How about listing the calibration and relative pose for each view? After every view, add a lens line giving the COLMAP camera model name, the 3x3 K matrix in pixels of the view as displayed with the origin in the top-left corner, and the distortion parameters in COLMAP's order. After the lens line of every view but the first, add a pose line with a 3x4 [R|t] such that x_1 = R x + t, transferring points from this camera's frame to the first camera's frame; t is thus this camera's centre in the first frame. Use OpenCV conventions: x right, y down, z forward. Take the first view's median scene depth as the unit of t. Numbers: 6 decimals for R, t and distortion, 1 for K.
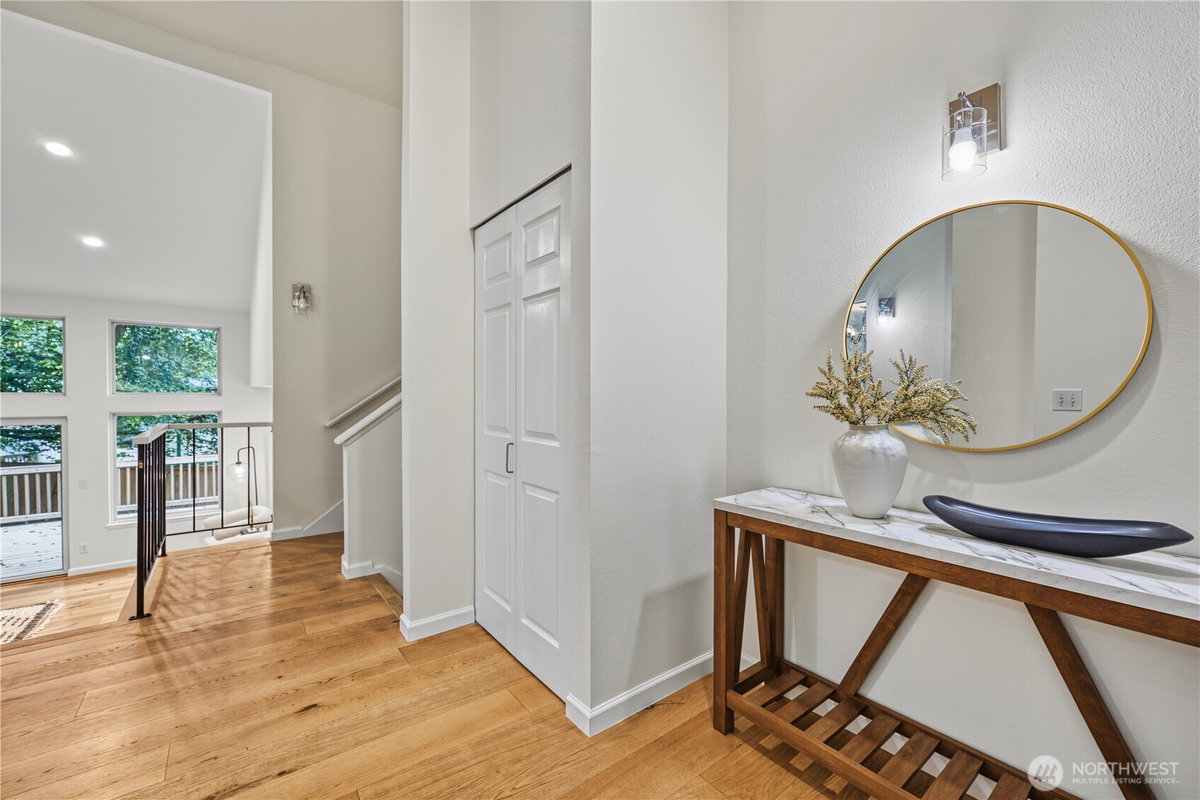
lens RADIAL K [[492.6, 0, 606.7], [0, 492.6, 398.9], [0, 0, 1]] dist [-0.004190, 0.000857]
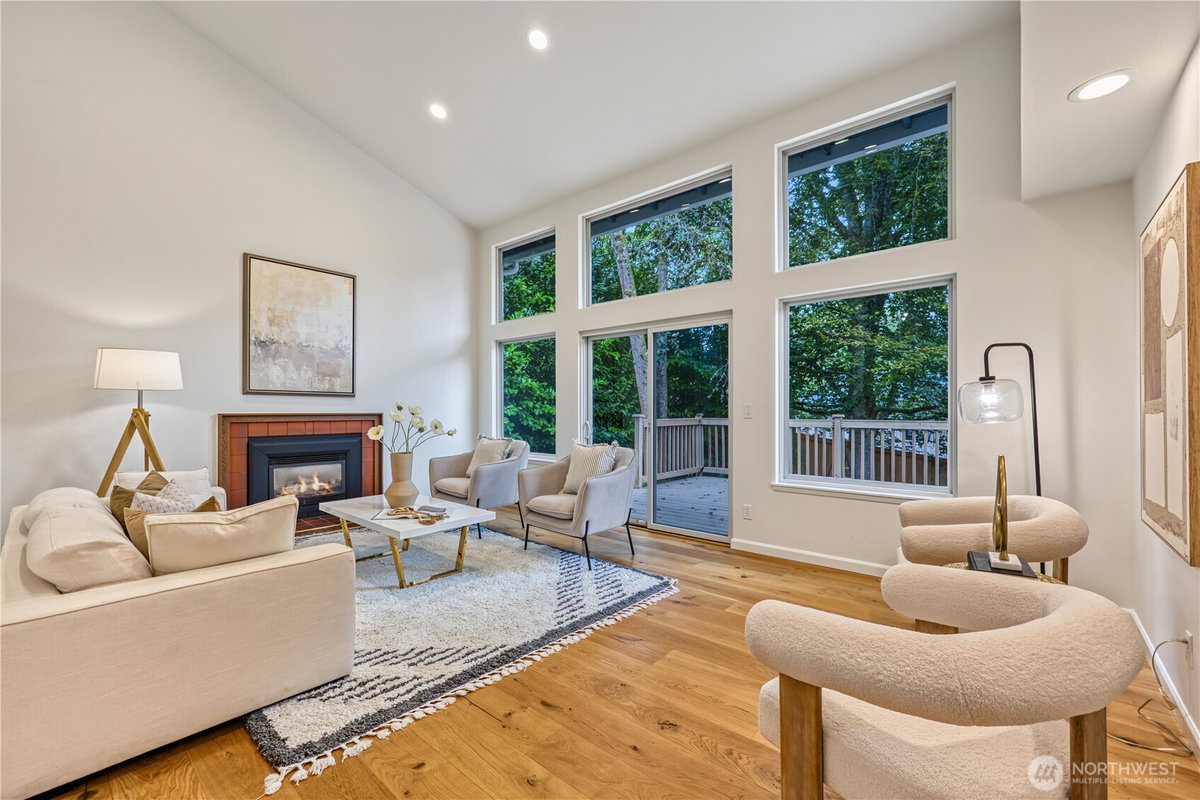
lens RADIAL K [[492.6, 0, 598.0], [0, 492.6, 410.3], [0, 0, 1]] dist [-0.004190, 0.000857]
pose [[0.187347, -0.004098, -0.982285, -0.889619], [-0.005883, 0.999969, -0.005294, 0.336182], [0.982276, 0.006771, 0.187317, 1.310664]]
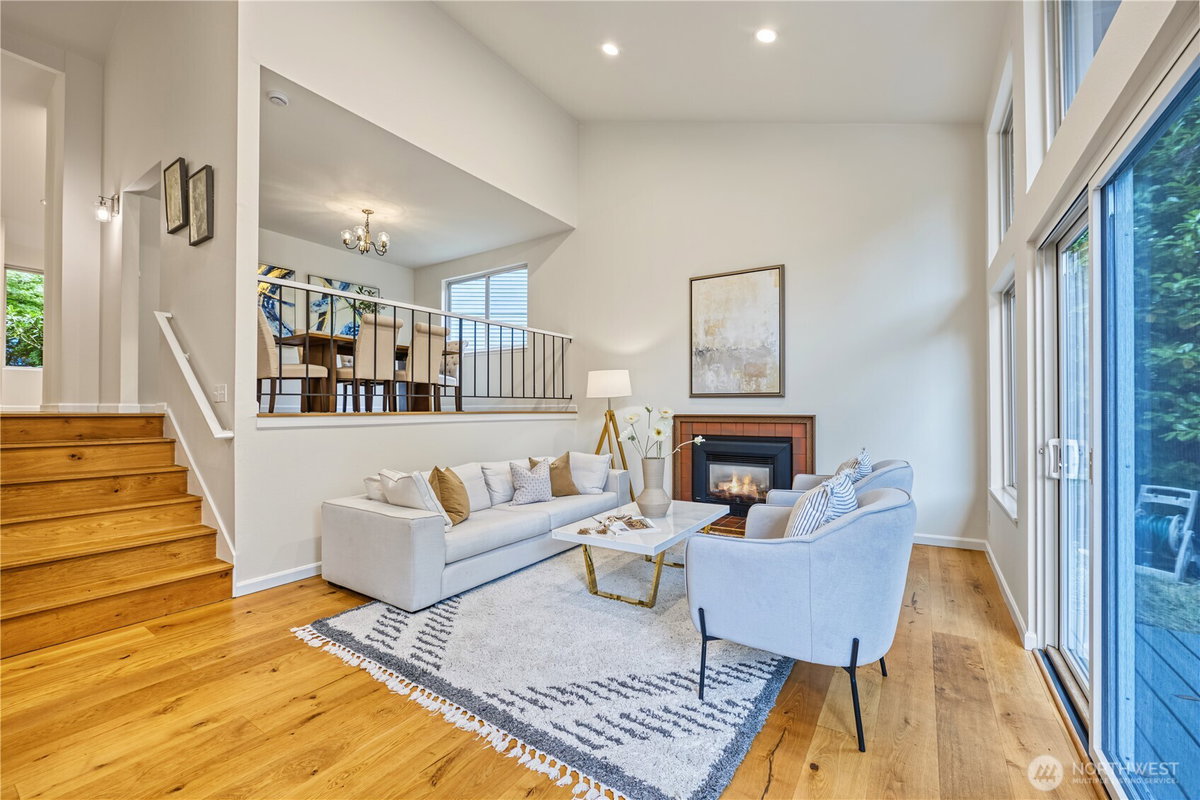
lens RADIAL K [[492.6, 0, 610.0], [0, 492.6, 402.6], [0, 0, 1]] dist [-0.004190, 0.000857]
pose [[-0.949708, -0.011921, -0.312911, -1.666301], [-0.008748, 0.999895, -0.011543, 0.325854], [0.313016, -0.008225, -0.949712, 2.051879]]
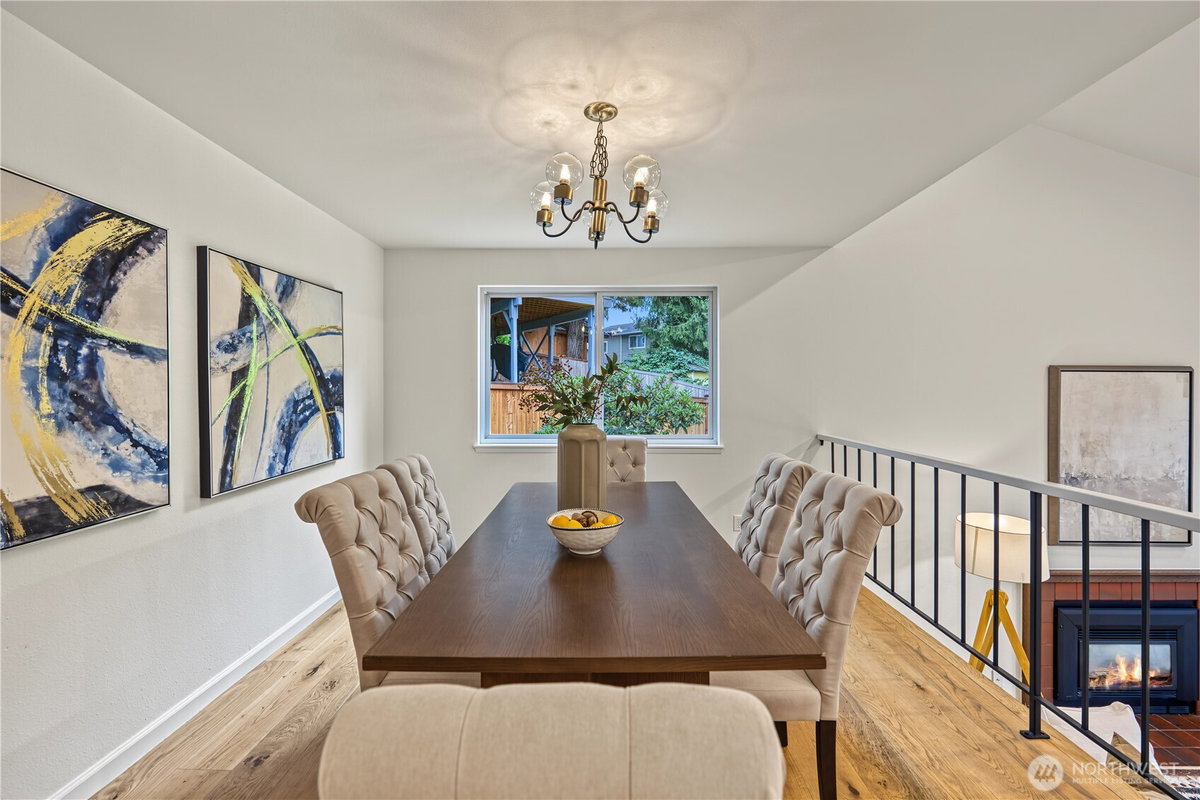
lens RADIAL K [[492.6, 0, 593.4], [0, 492.6, 384.8], [0, 0, 1]] dist [-0.004190, 0.000857]
pose [[-0.631370, -0.010975, -0.775404, -0.955356], [-0.011158, 0.999925, -0.005067, -0.045534], [0.775402, 0.005453, -0.631445, 0.498939]]
